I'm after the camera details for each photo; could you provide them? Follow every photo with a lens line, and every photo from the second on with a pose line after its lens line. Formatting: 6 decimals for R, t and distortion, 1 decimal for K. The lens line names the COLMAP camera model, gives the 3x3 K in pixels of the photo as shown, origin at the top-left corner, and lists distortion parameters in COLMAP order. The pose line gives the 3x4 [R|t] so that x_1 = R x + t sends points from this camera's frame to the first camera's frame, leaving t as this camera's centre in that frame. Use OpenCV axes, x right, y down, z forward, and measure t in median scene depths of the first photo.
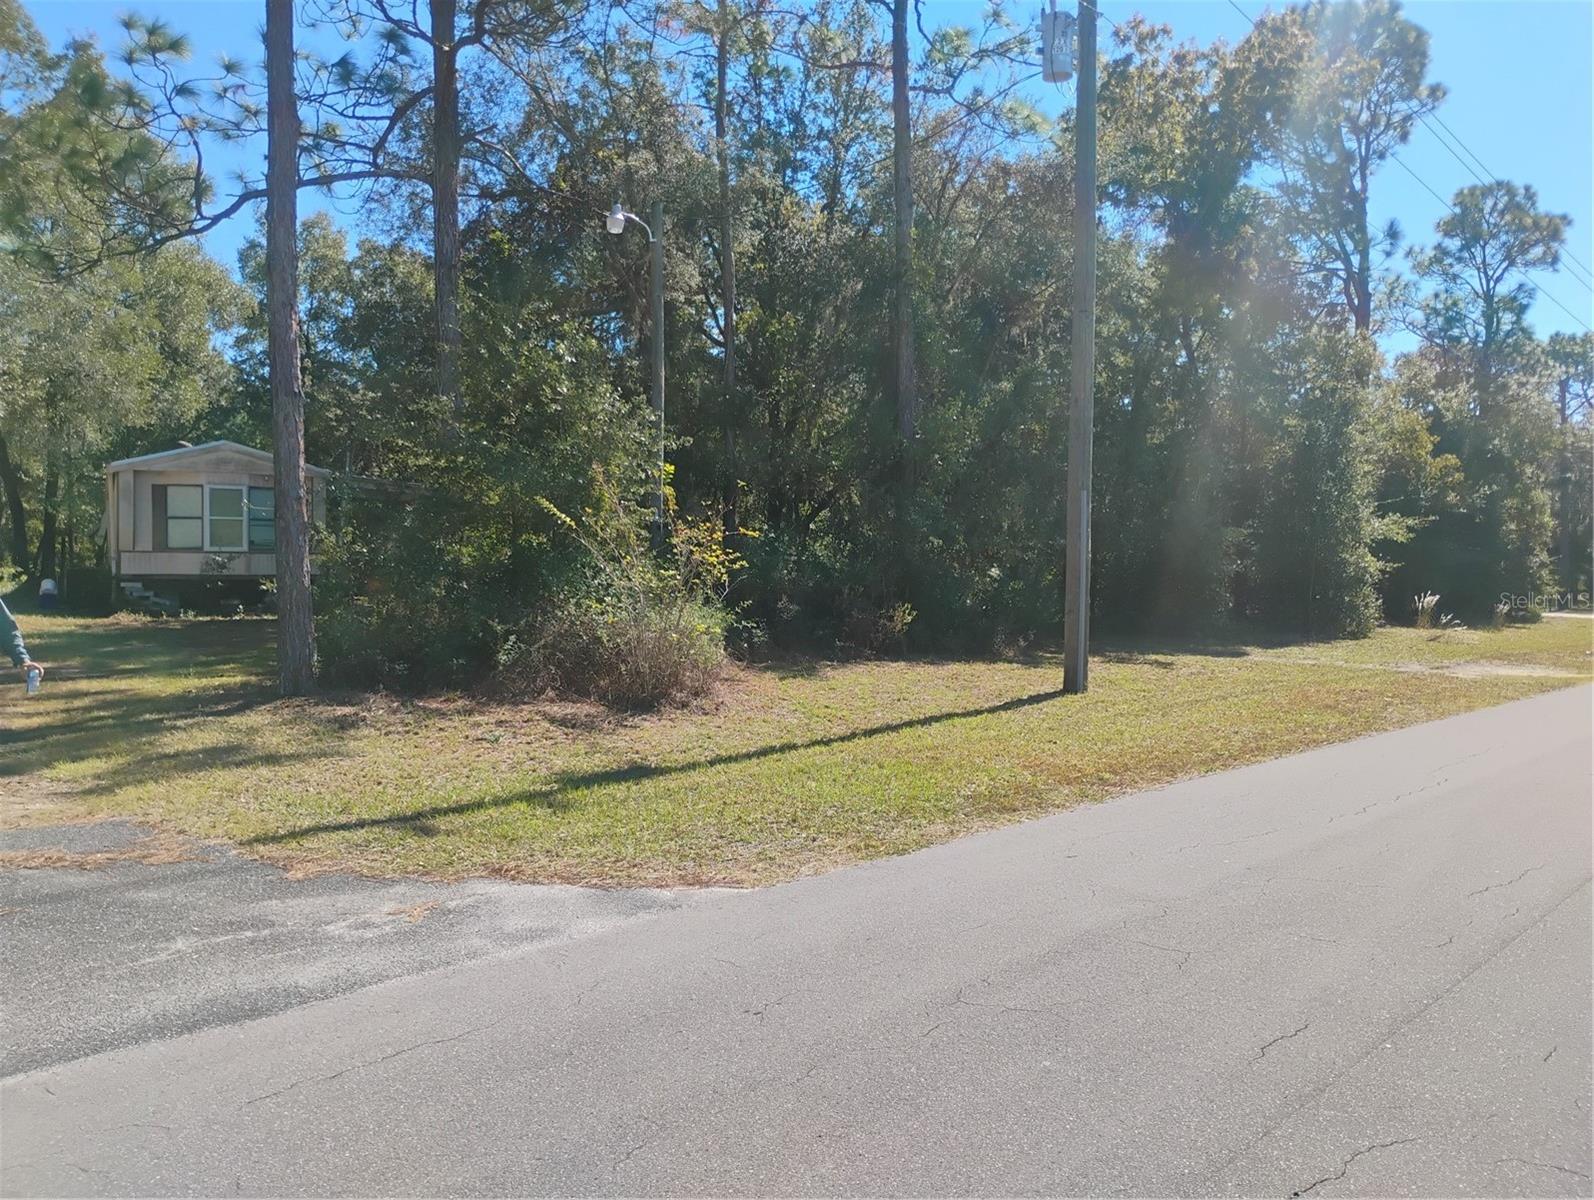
lens RADIAL K [[1376.3, 0, 797.0], [0, 1376.3, 600.0], [0, 0, 1]] dist [0.055851, 0.004306]
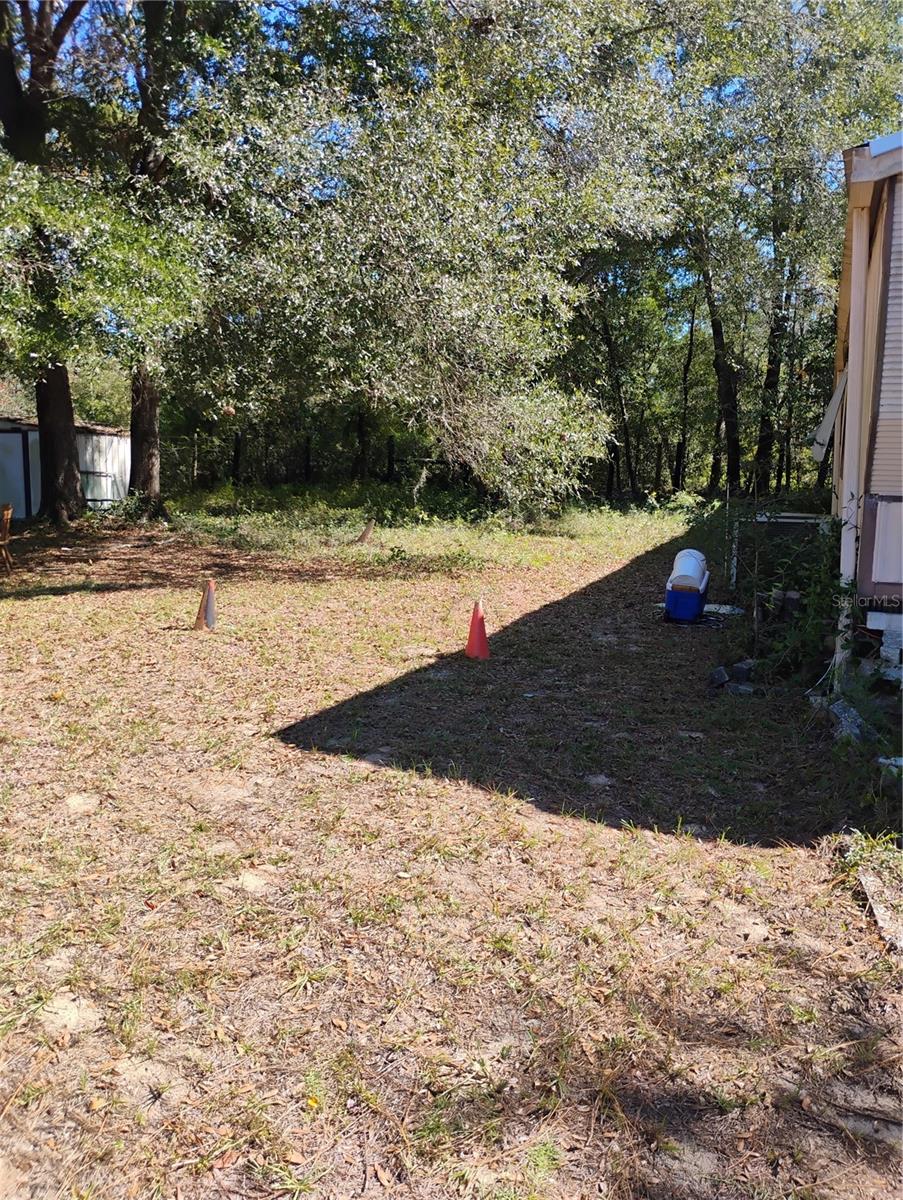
lens RADIAL K [[1036.1, 0, 451.5], [0, 1036.1, 600.0], [0, 0, 1]] dist [0.055851, 0.004306]
pose [[0.693473, 0.095286, -0.714154, -0.389428], [-0.006655, 0.992021, 0.125897, -0.039957], [0.720452, -0.082553, 0.688574, 0.787168]]
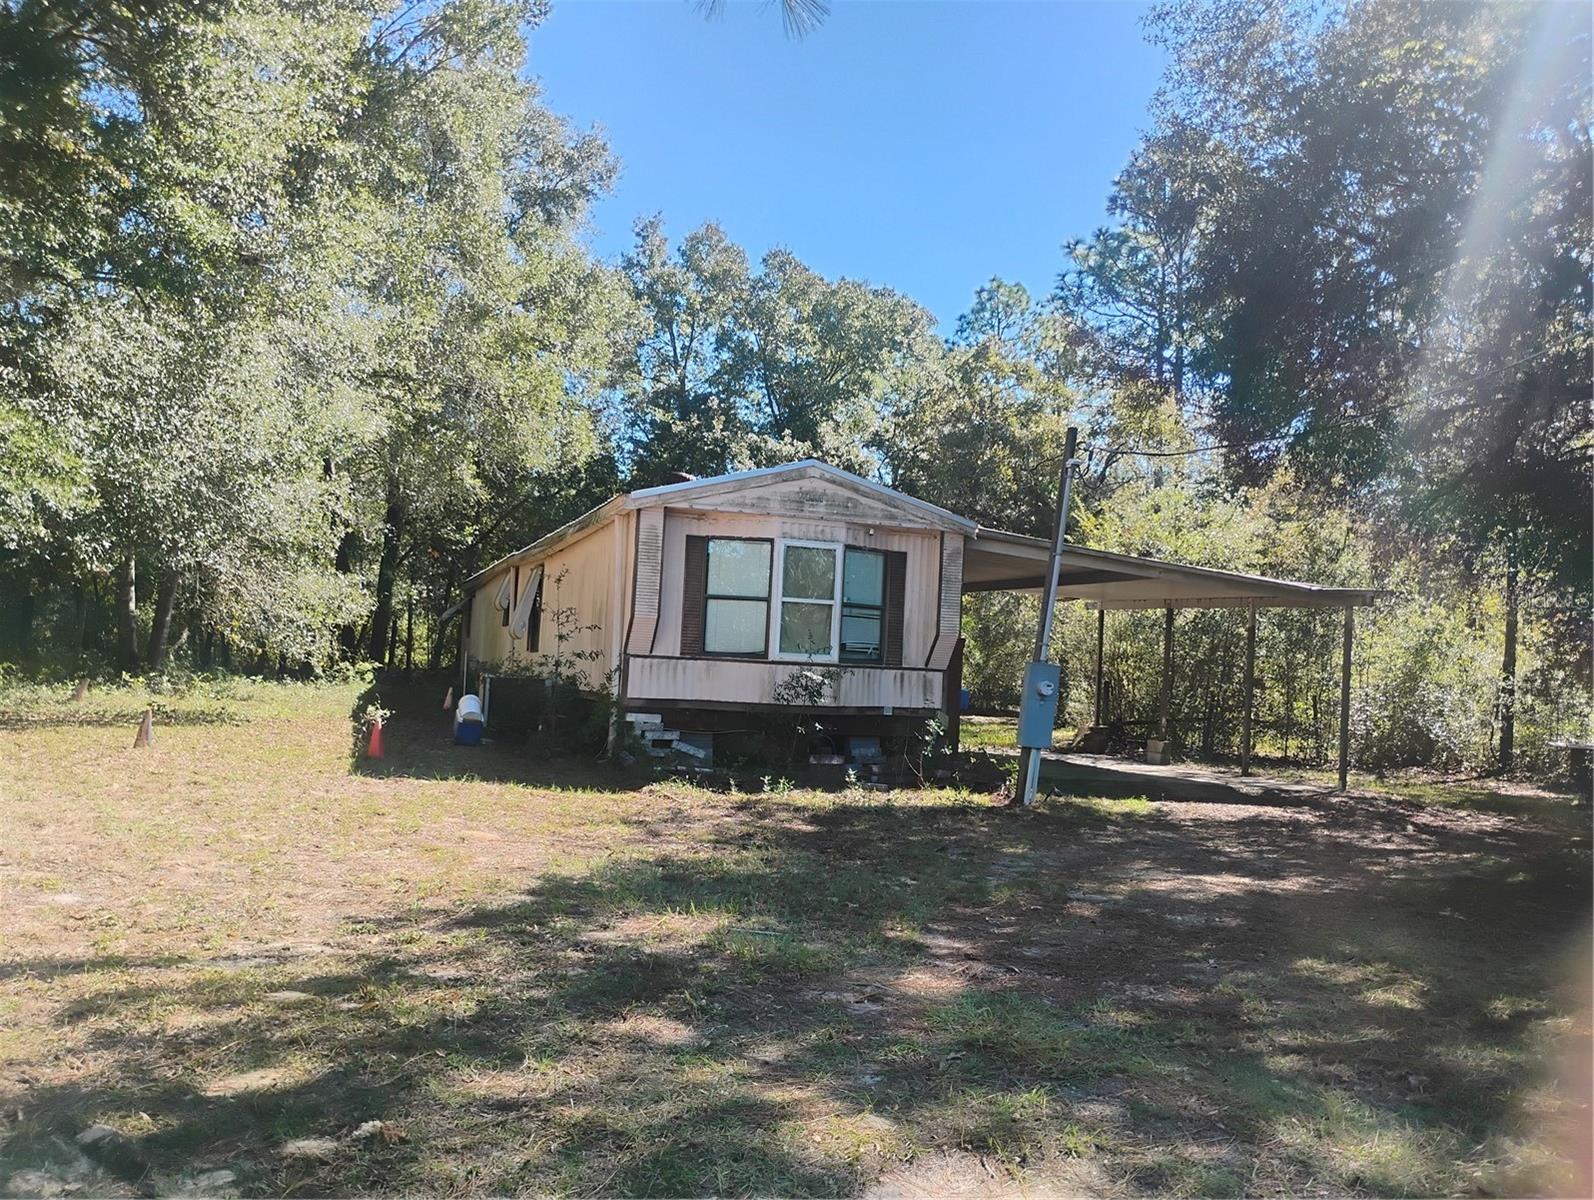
lens RADIAL K [[1376.3, 0, 797.0], [0, 1376.3, 600.0], [0, 0, 1]] dist [0.055851, 0.004306]
pose [[0.988735, 0.038318, -0.144692, -0.339448], [-0.048427, 0.996577, -0.067004, -0.023319], [0.141629, 0.073256, 0.987205, 0.471962]]
